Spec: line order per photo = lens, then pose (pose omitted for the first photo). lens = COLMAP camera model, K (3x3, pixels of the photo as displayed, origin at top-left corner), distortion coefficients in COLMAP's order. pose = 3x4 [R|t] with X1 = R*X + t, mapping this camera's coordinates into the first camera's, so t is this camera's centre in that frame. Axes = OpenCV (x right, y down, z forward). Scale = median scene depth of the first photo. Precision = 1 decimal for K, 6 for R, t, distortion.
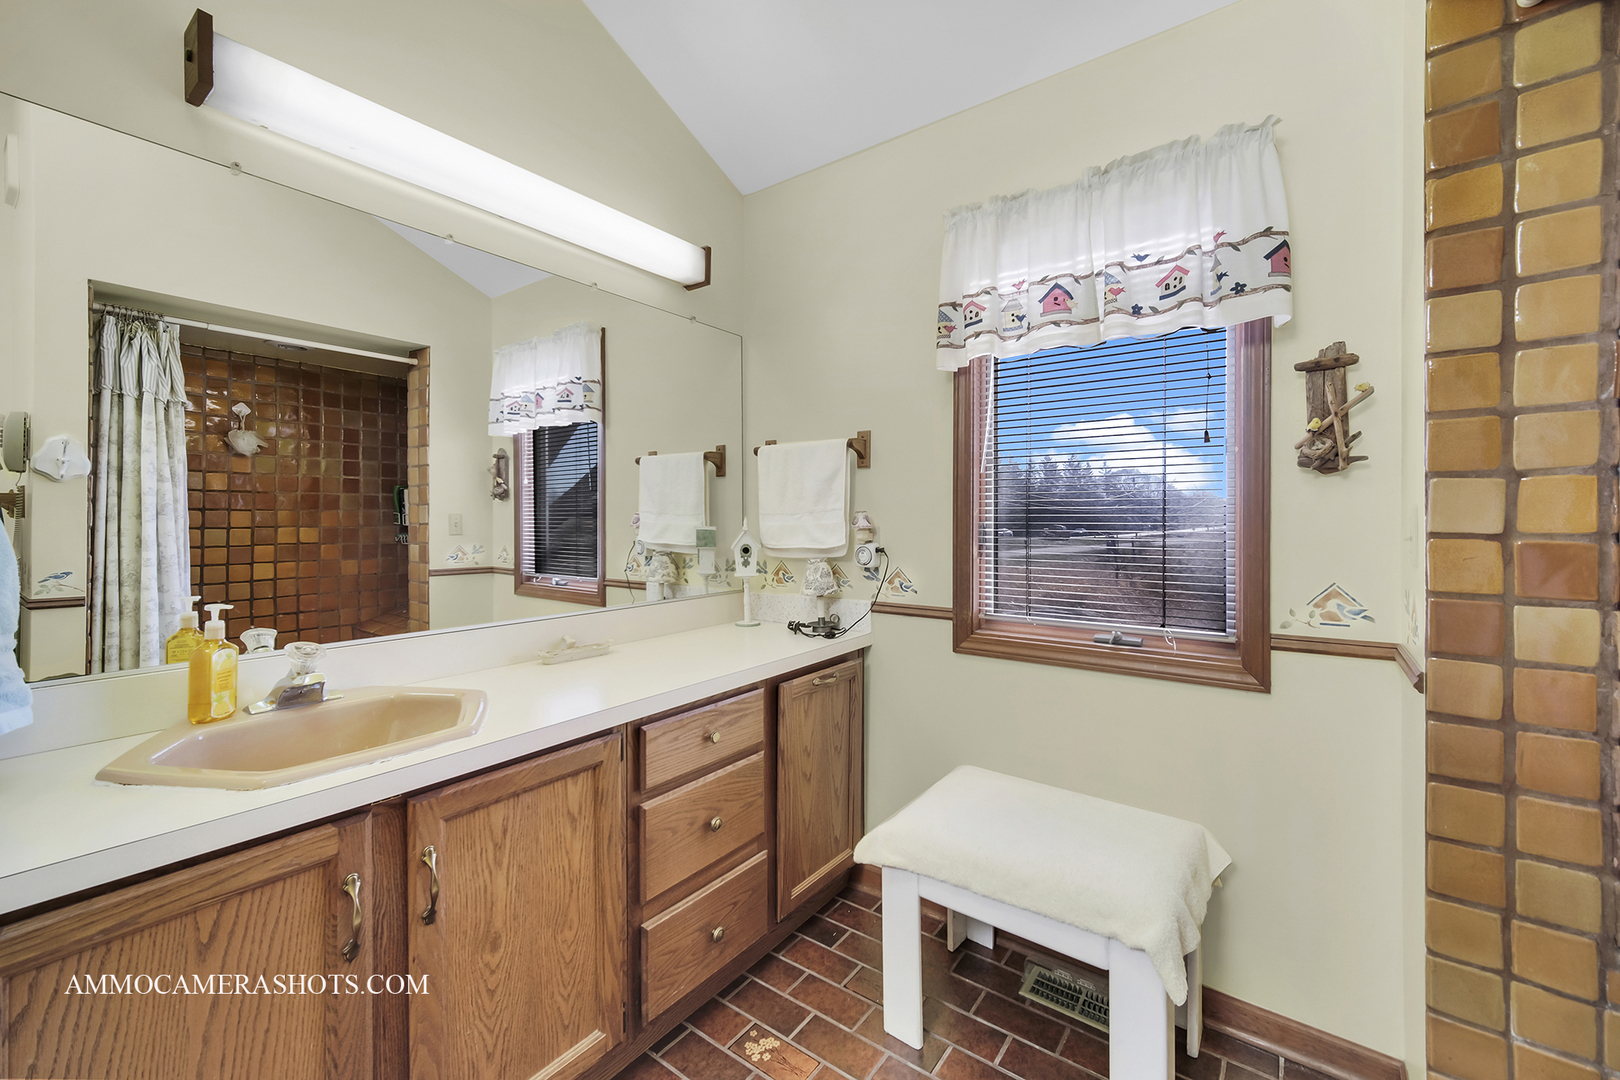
lens RADIAL K [[645.8, 0, 816.1], [0, 645.8, 521.2], [0, 0, 1]] dist [-0.000874, -0.000200]
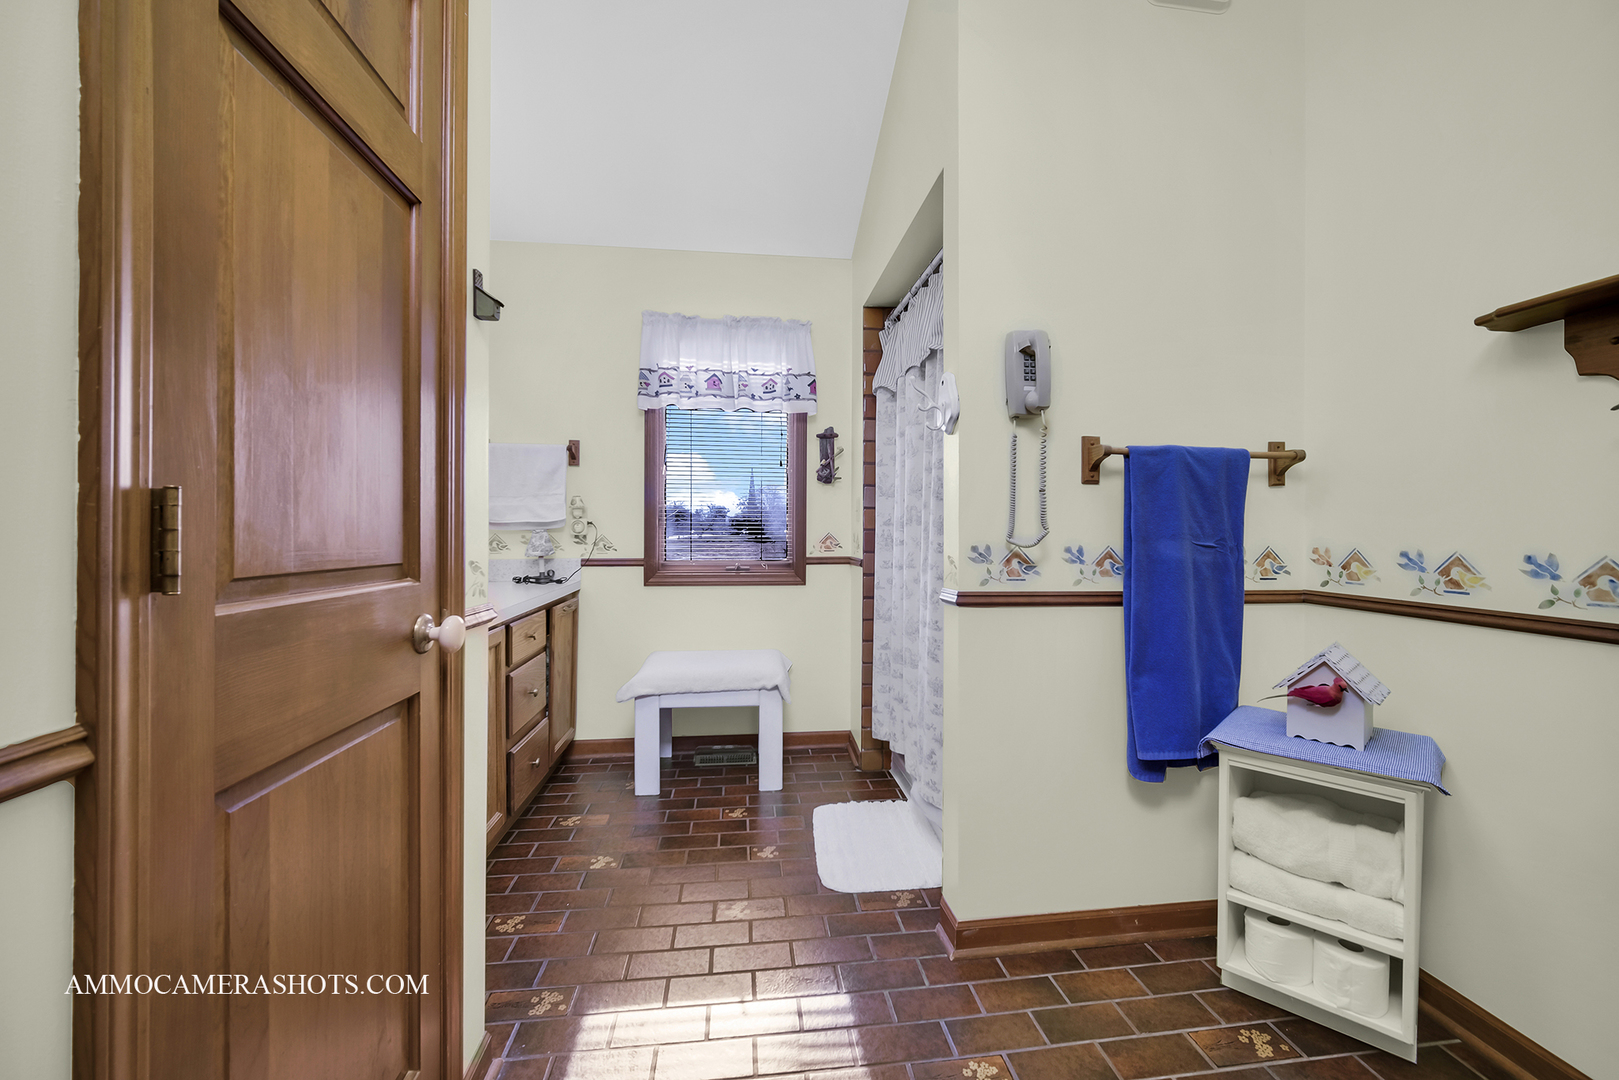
lens RADIAL K [[645.4, 0, 814.9], [0, 645.4, 532.1], [0, 0, 1]] dist [-0.000874, -0.000200]
pose [[0.730814, 0.002114, 0.682574, -0.699487], [-0.004616, 0.999988, 0.001846, 0.080310], [-0.682561, -0.004500, 0.730814, -0.560505]]
